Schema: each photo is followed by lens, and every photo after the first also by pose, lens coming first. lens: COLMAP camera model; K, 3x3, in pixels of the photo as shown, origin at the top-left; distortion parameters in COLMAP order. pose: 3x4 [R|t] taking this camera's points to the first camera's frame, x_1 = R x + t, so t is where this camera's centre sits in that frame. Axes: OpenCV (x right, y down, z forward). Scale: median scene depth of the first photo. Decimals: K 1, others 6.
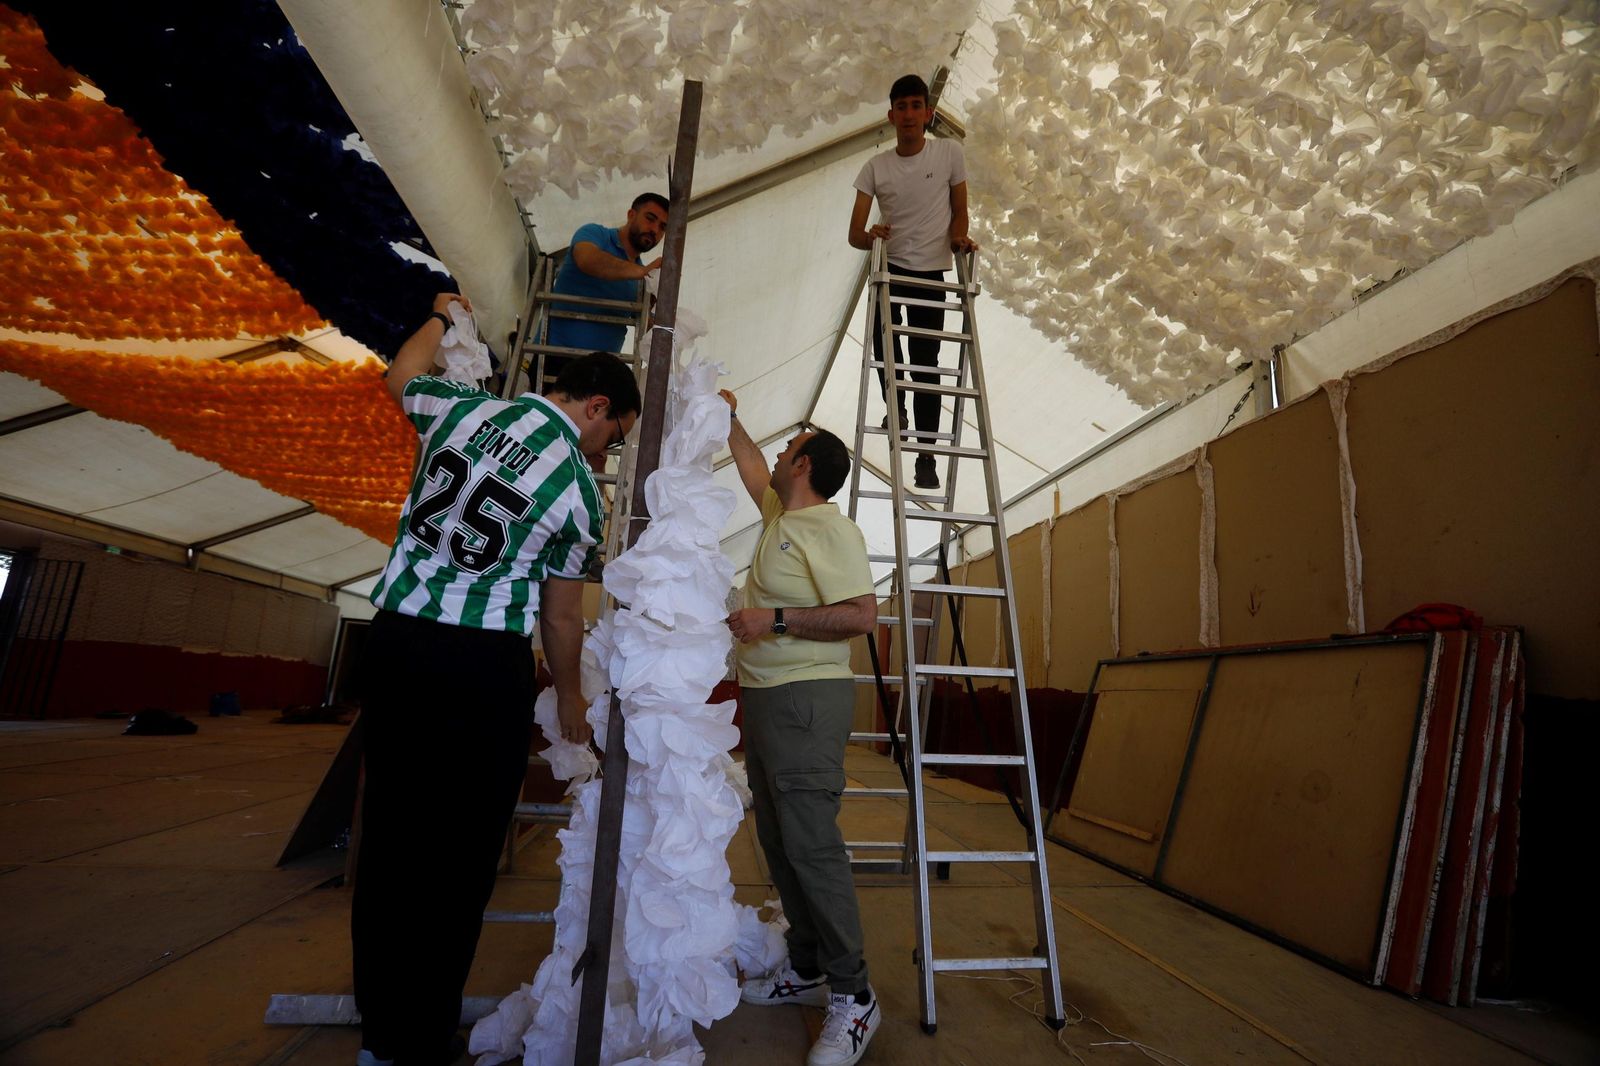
lens RADIAL K [[719.8, 0, 793.5], [0, 719.8, 538.7], [0, 0, 1]] dist [-0.063951, 0.021599]
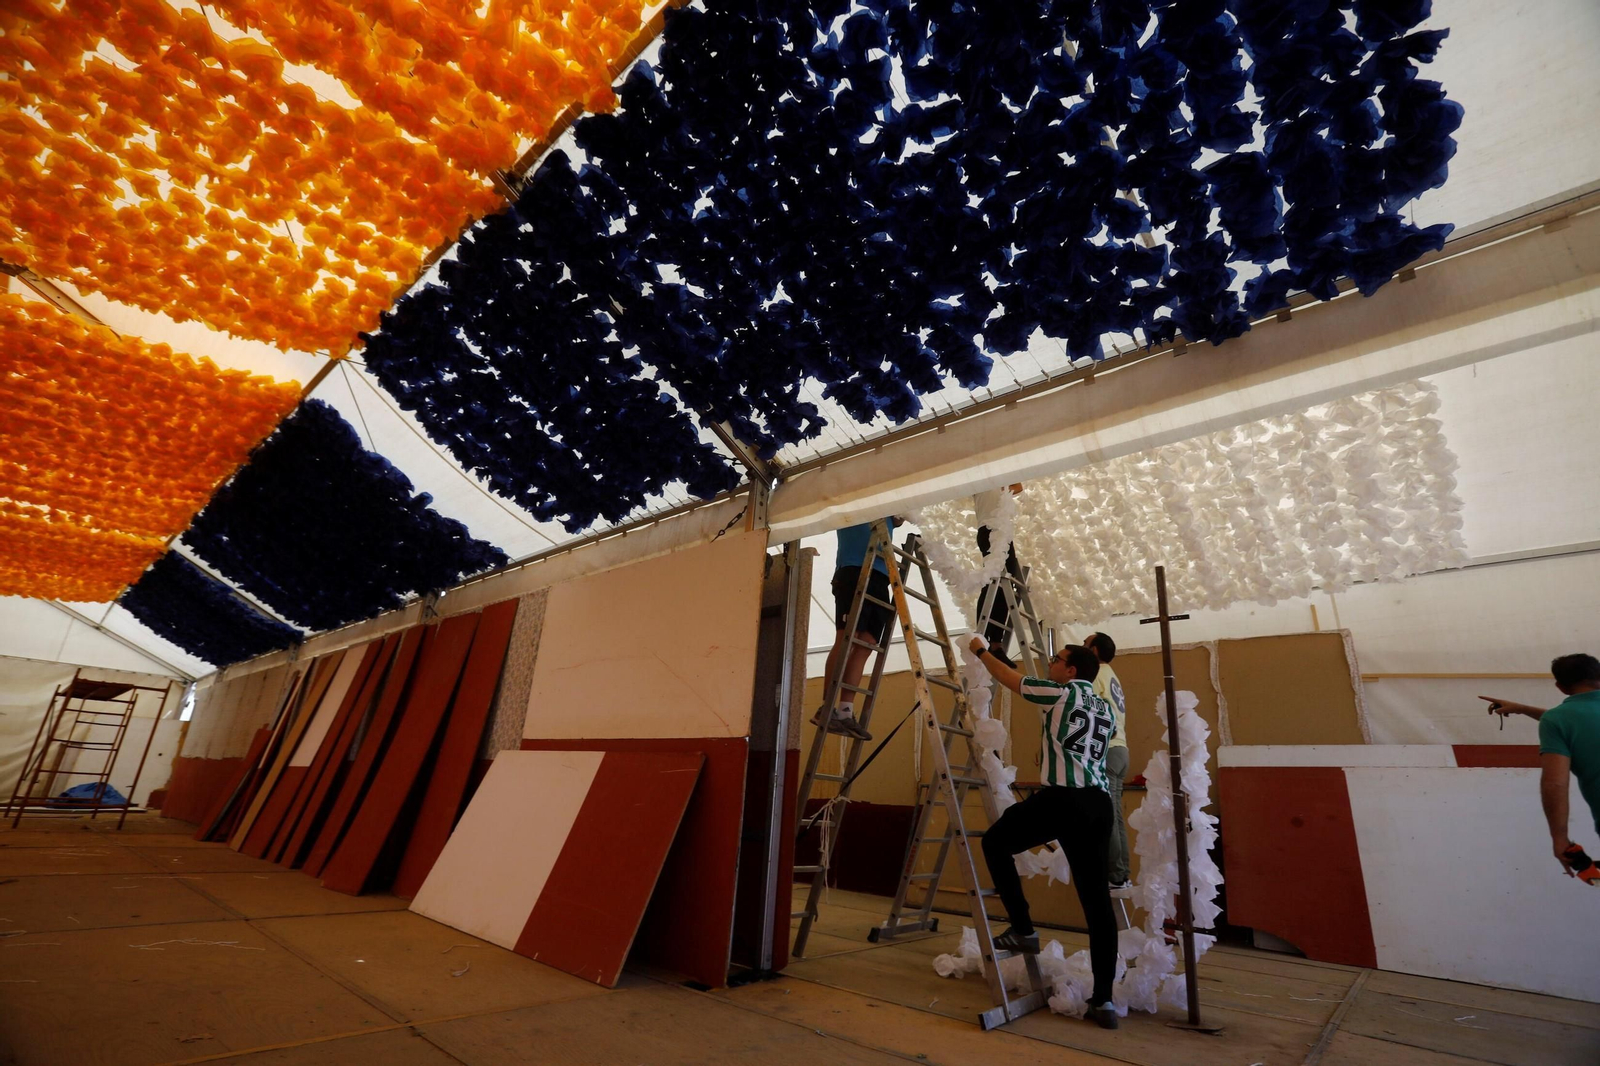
lens RADIAL K [[724.7, 0, 793.8], [0, 724.7, 538.4], [0, 0, 1]] dist [-0.086236, 0.039698]
pose [[0.744420, 0.232457, 0.625942, -1.382157], [-0.160725, 0.972262, -0.169924, -0.061960], [-0.648079, 0.025890, 0.761133, -0.025472]]
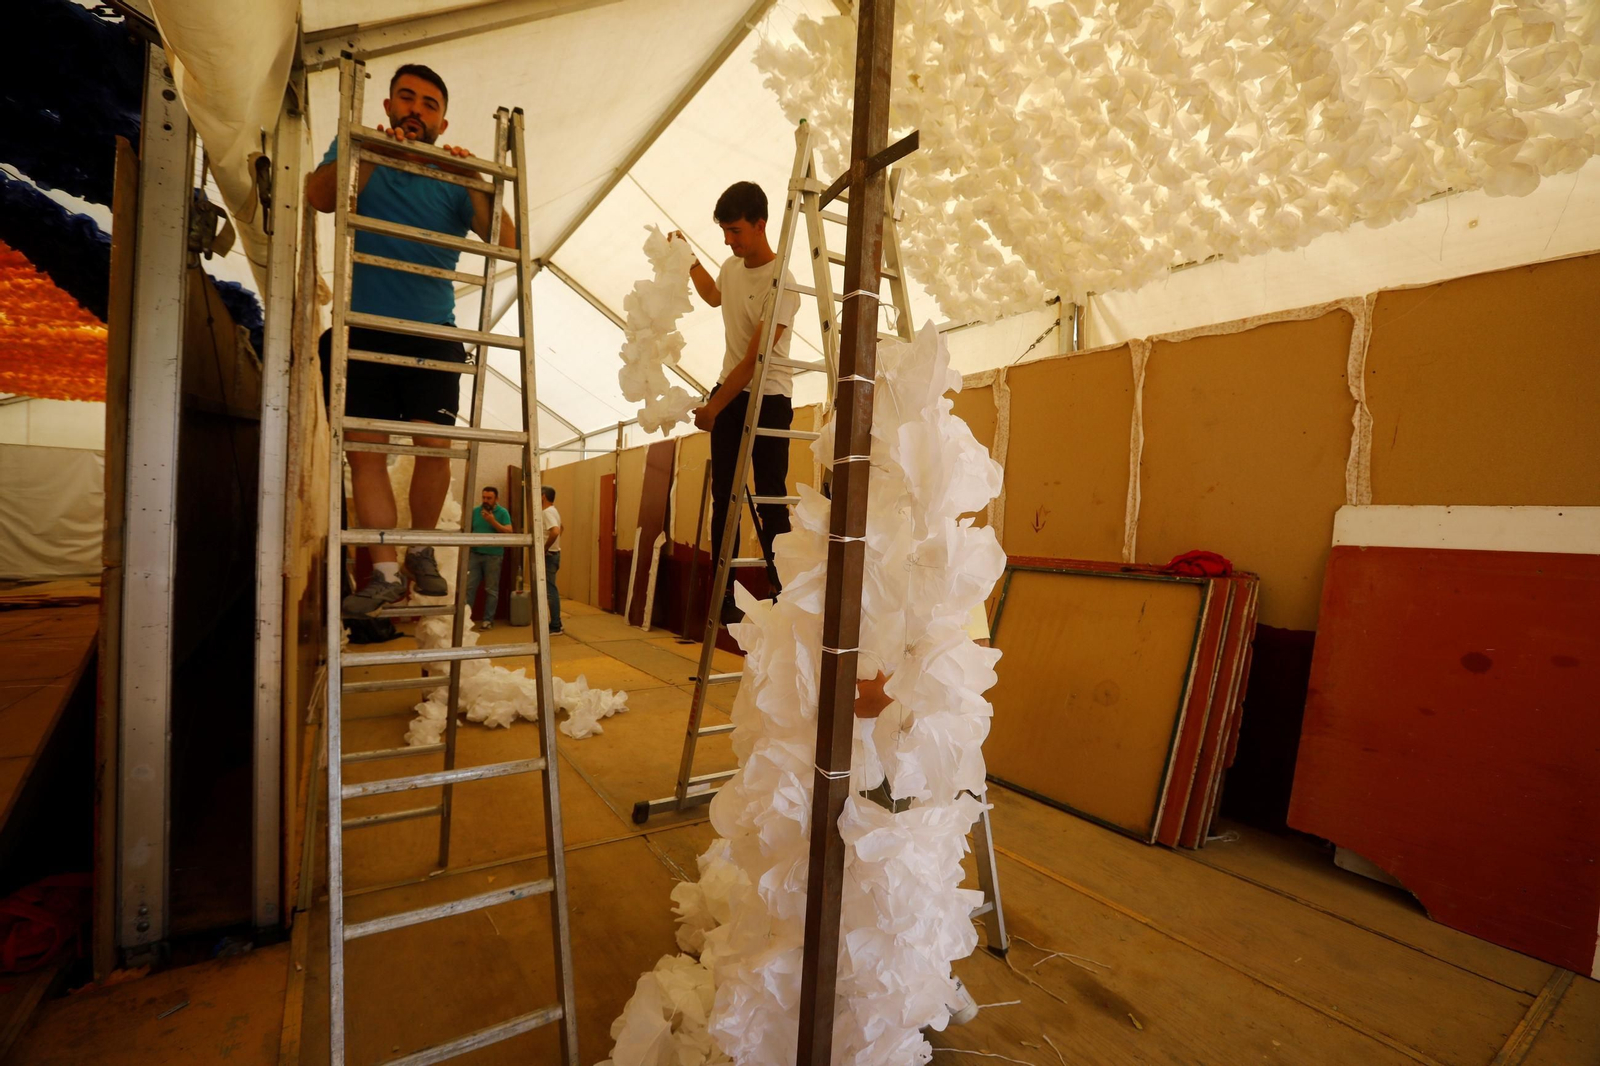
lens RADIAL K [[722.1, 0, 796.6], [0, 722.1, 537.5], [0, 0, 1]] dist [-0.070188, 0.024346]
pose [[0.897331, -0.032347, 0.440172, -0.272468], [-0.074987, 0.971638, 0.224270, -0.143446], [-0.434942, -0.234252, 0.869455, 0.172684]]
